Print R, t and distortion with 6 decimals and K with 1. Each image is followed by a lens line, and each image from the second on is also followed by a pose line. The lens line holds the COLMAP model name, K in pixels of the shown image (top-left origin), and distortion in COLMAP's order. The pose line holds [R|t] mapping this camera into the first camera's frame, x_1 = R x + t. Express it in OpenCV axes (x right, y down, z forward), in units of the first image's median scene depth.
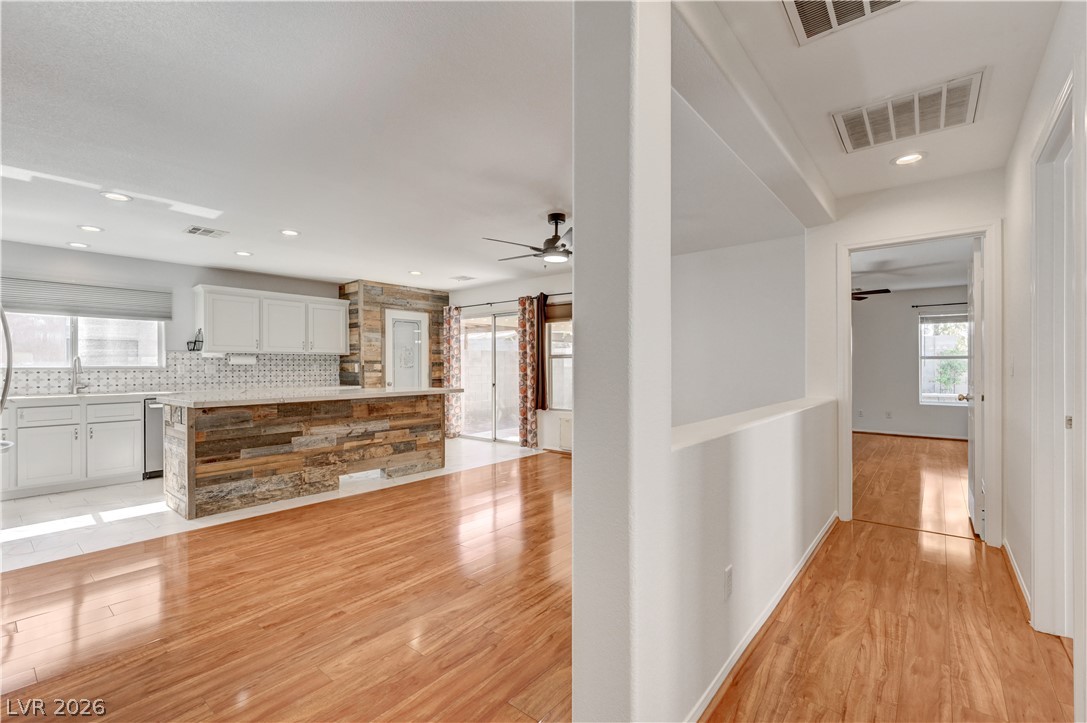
lens RADIAL K [[477.7, 0, 547.8], [0, 477.7, 366.5], [0, 0, 1]] dist [-0.001891, 0.000570]
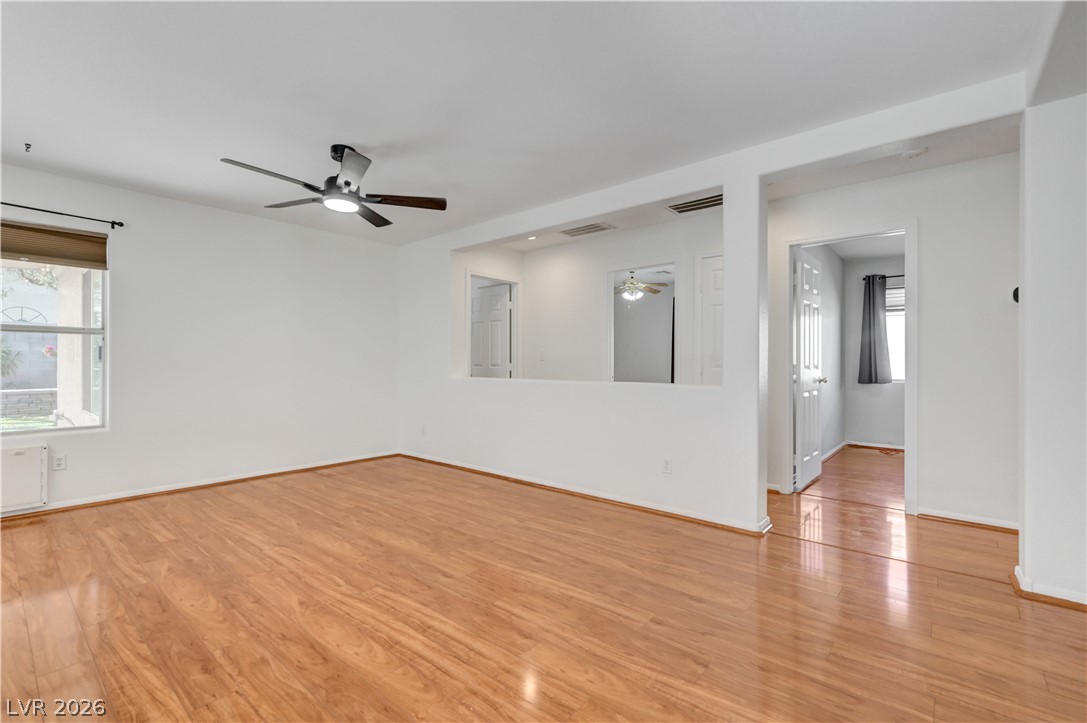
lens RADIAL K [[477.7, 0, 547.8], [0, 477.7, 366.5], [0, 0, 1]] dist [-0.001891, 0.000570]
pose [[0.014725, -0.001509, 0.999890, -0.622637], [-0.002348, 0.999996, 0.001543, 0.023479], [-0.999889, -0.002371, 0.014721, 0.562134]]
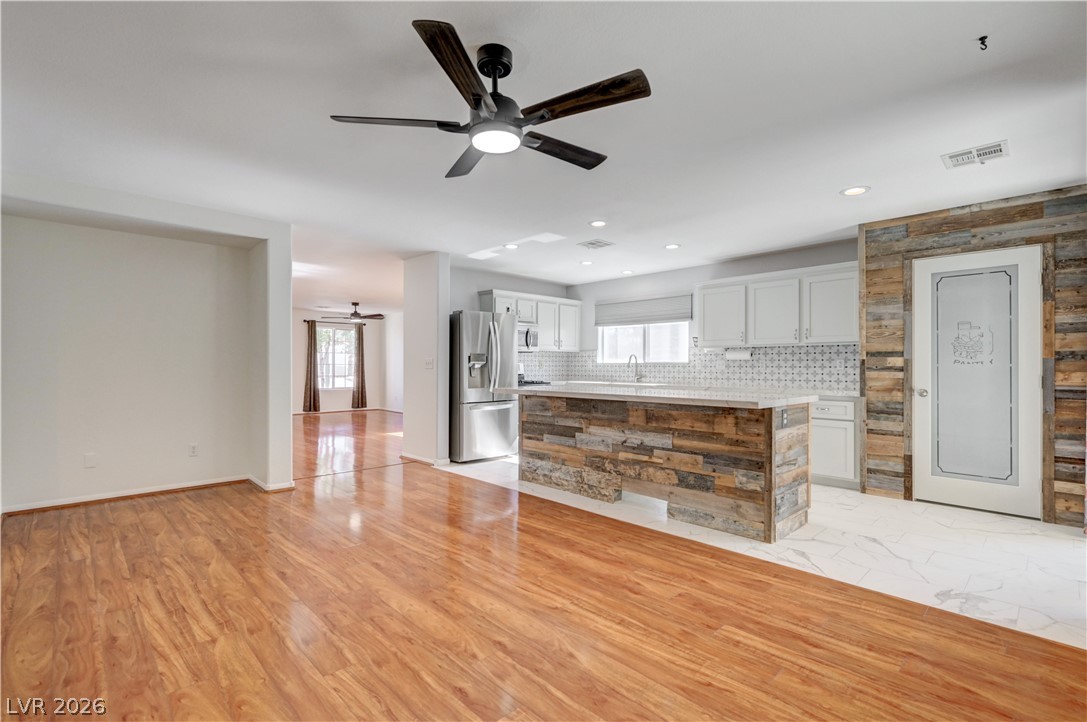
lens RADIAL K [[497.1, 0, 544.3], [0, 497.1, 363.5], [0, 0, 1]] dist [-0.001962, 0.000170]
pose [[-0.118692, -0.001313, -0.992930, 0.446566], [-0.001210, 0.999999, -0.001177, 0.005783], [0.992930, 0.001061, -0.118693, 0.944804]]
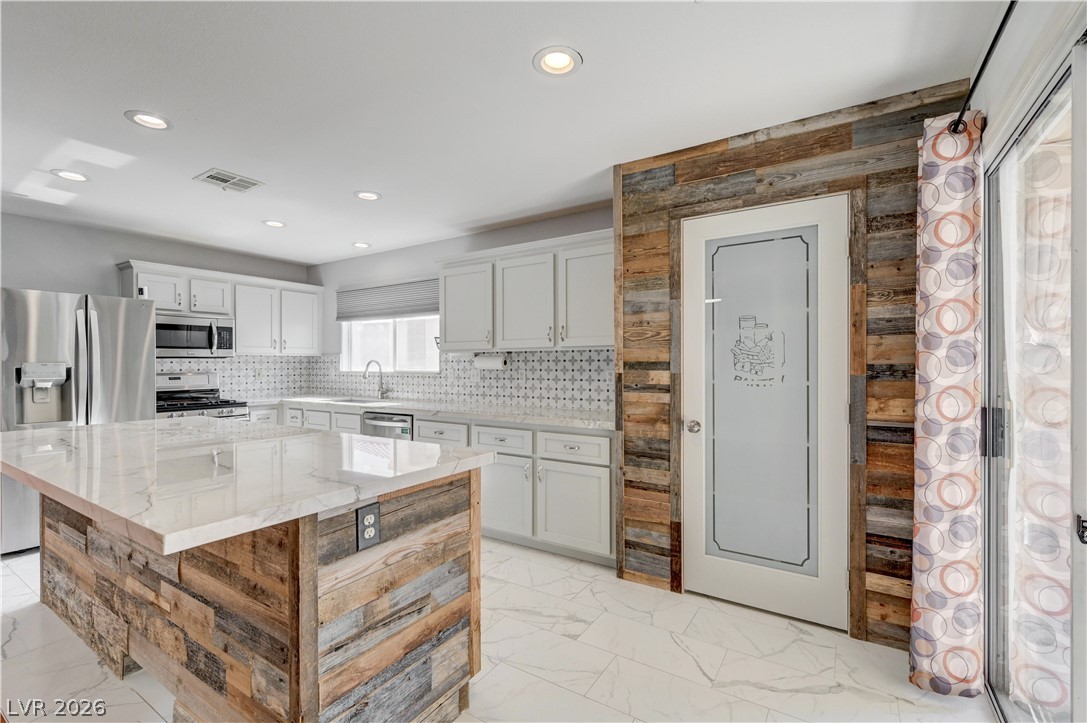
lens RADIAL K [[477.7, 0, 547.8], [0, 477.7, 366.5], [0, 0, 1]] dist [-0.001891, 0.000570]
pose [[0.118600, 0.011612, -0.992874, 0.017893], [0.006172, 0.999904, 0.012432, -0.020002], [0.992923, -0.007603, 0.118517, 1.273022]]
